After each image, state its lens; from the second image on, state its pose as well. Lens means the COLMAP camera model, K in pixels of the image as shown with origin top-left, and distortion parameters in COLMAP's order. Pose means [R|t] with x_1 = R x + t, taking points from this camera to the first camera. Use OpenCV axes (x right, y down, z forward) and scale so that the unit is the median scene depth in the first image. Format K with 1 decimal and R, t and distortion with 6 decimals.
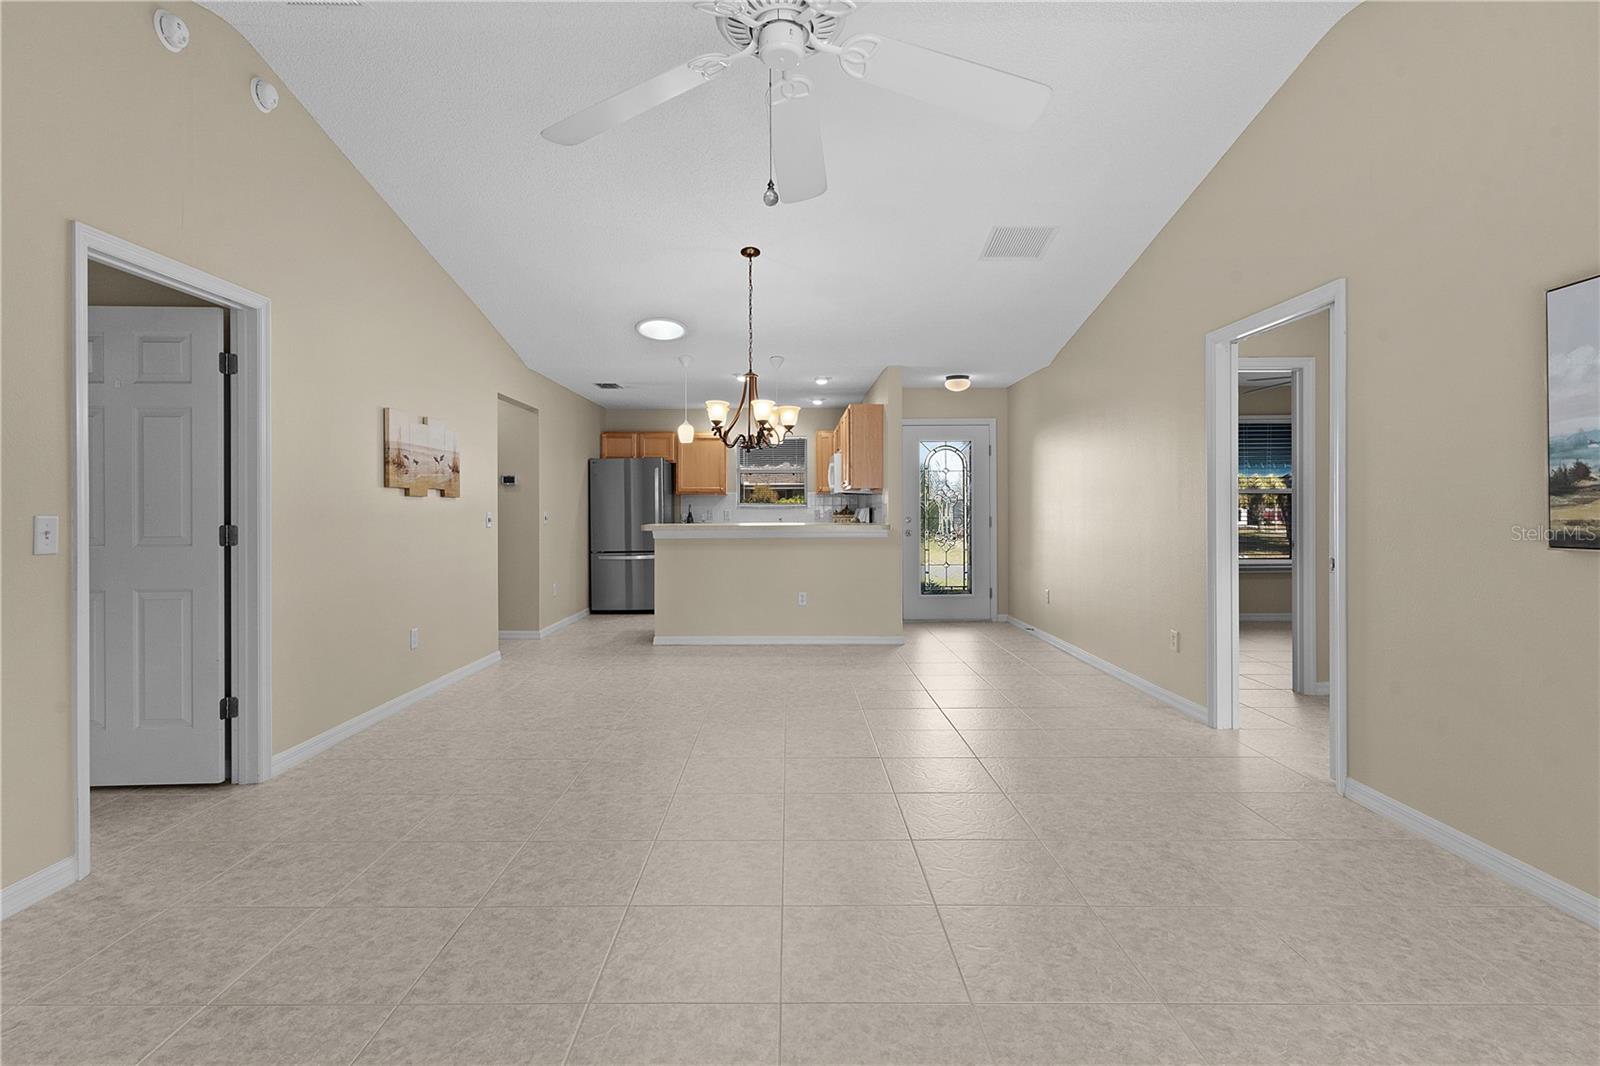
lens RADIAL K [[774.0, 0, 788.1], [0, 774.0, 510.7], [0, 0, 1]] dist [0.003705, 0.000509]
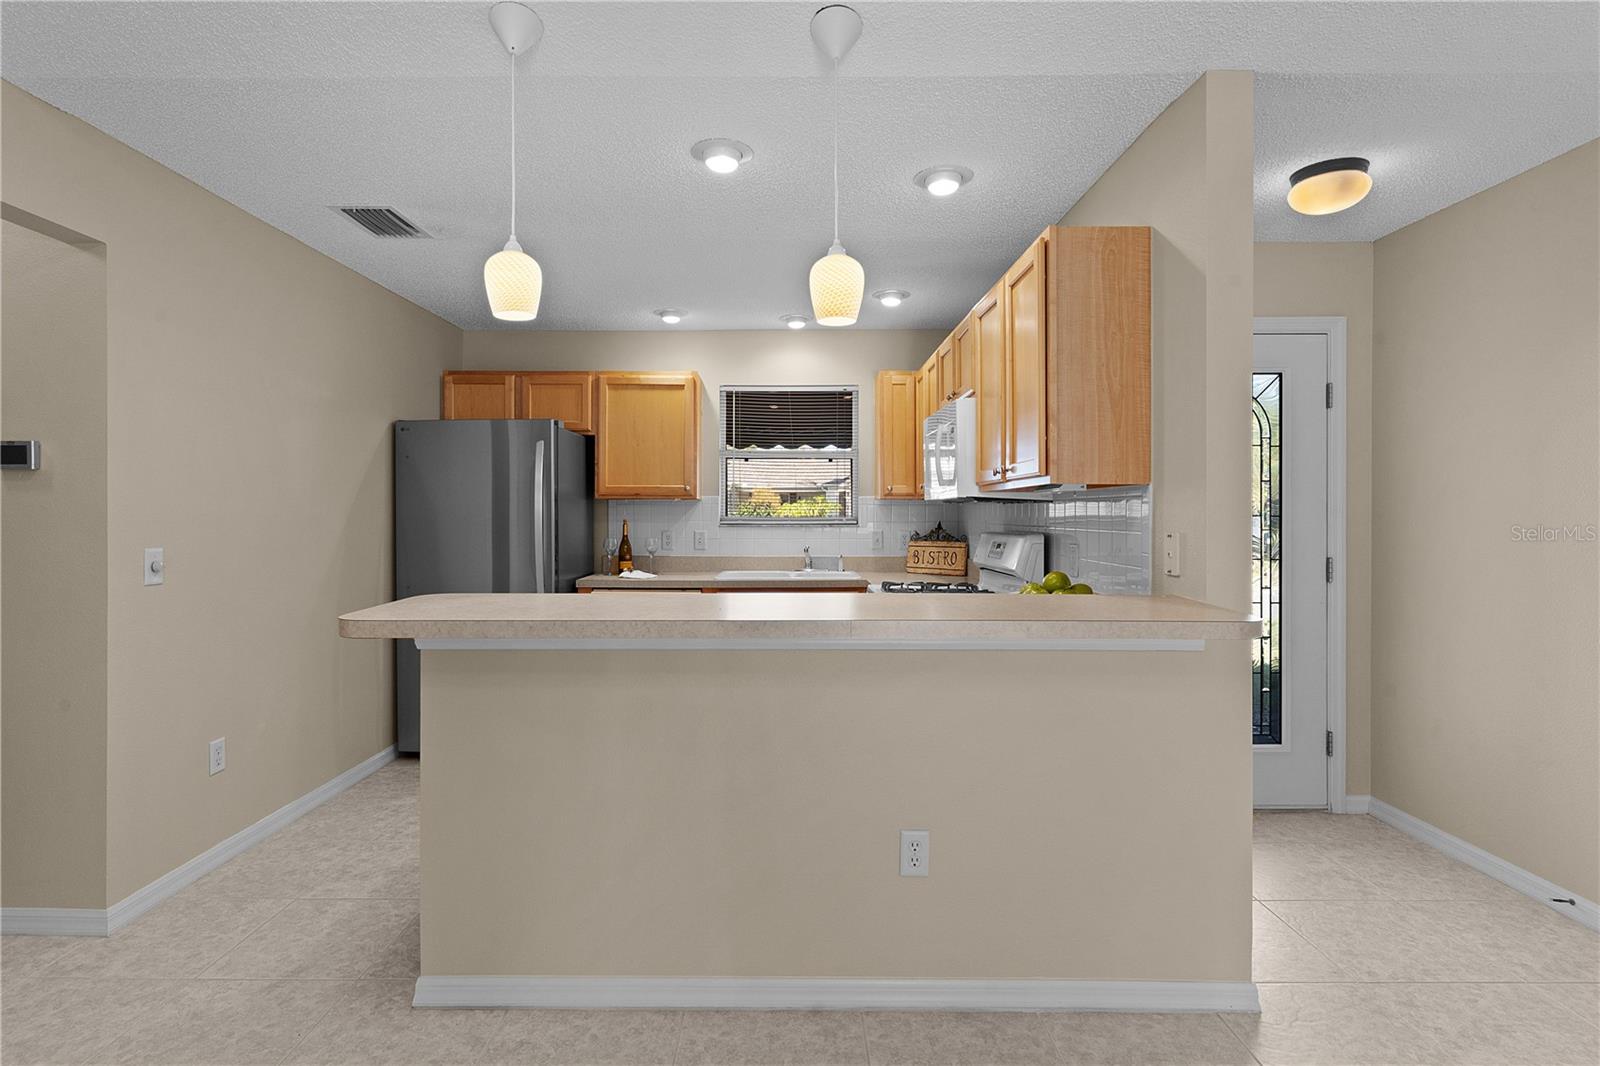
lens RADIAL K [[788.0, 0, 785.1], [0, 788.0, 513.3], [0, 0, 1]] dist [-0.001752, -0.000537]
pose [[0.999985, 0.004578, -0.003004, -0.042698], [-0.004582, 0.999989, -0.001325, -0.022494], [0.002998, 0.001339, 0.999995, 0.944997]]
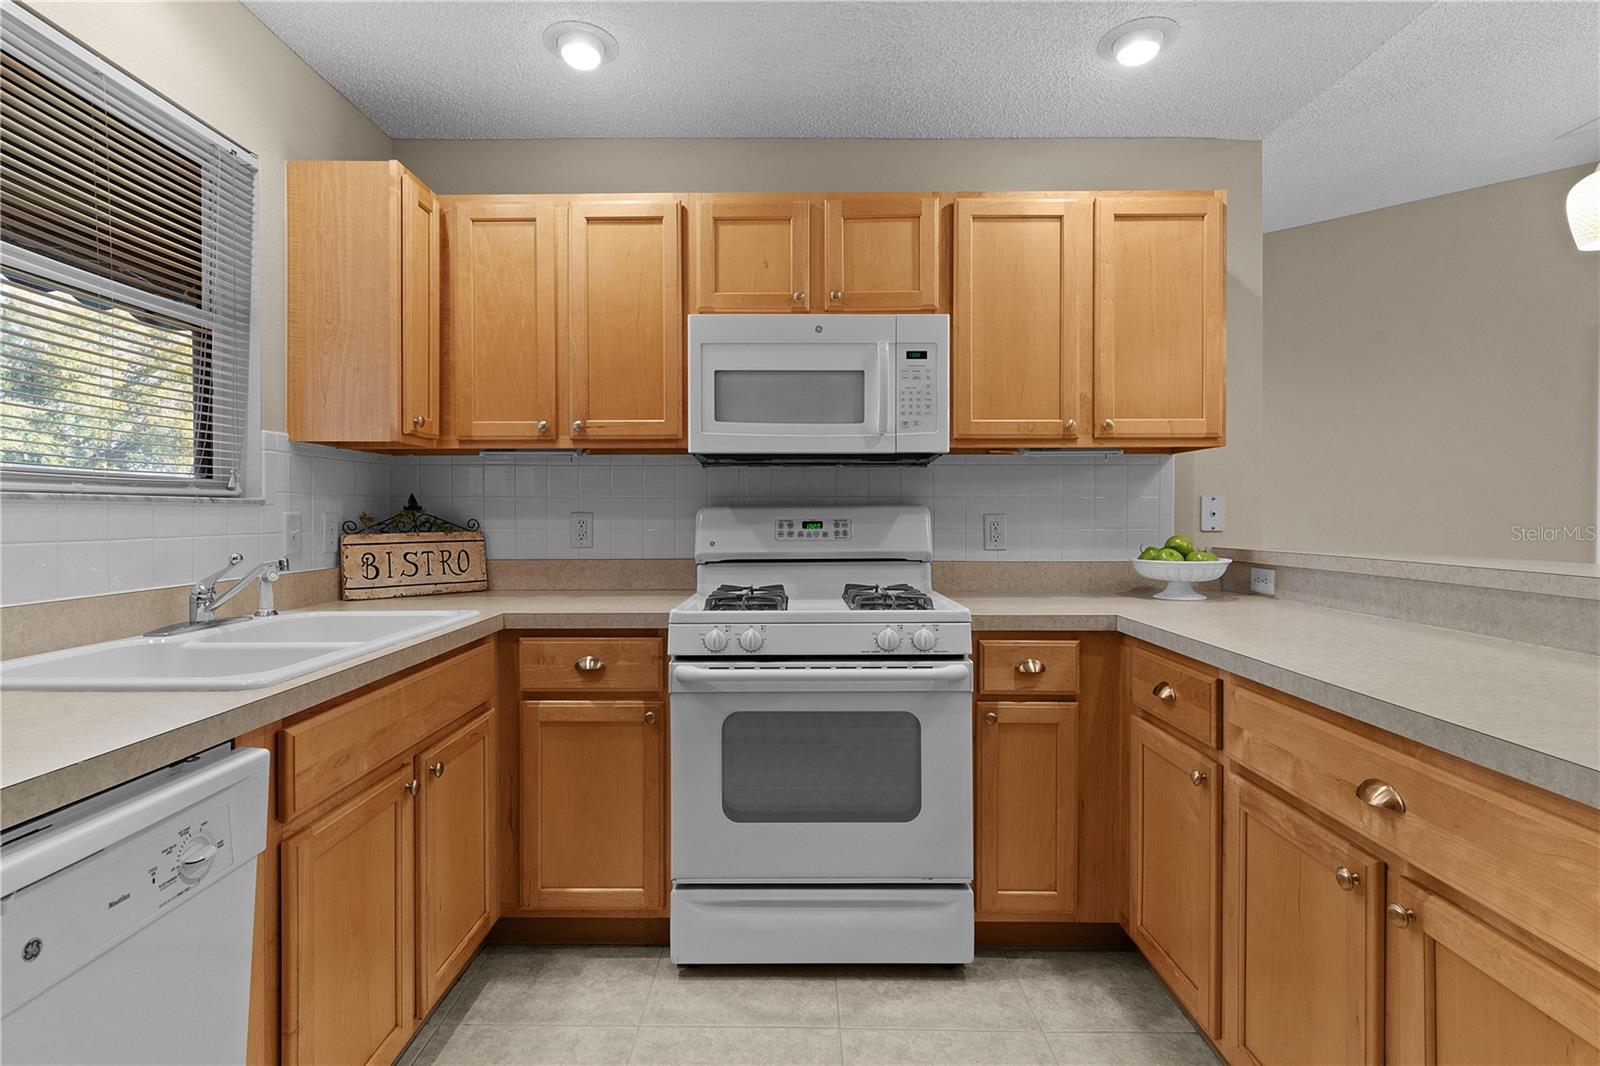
lens RADIAL K [[774.0, 0, 789.6], [0, 774.0, 519.9], [0, 0, 1]] dist [0.003705, 0.000509]
pose [[0.008532, -0.004379, 0.999954, -0.354703], [0.002462, 0.999987, 0.004359, 0.000100], [-0.999961, 0.002425, 0.008542, 1.669420]]
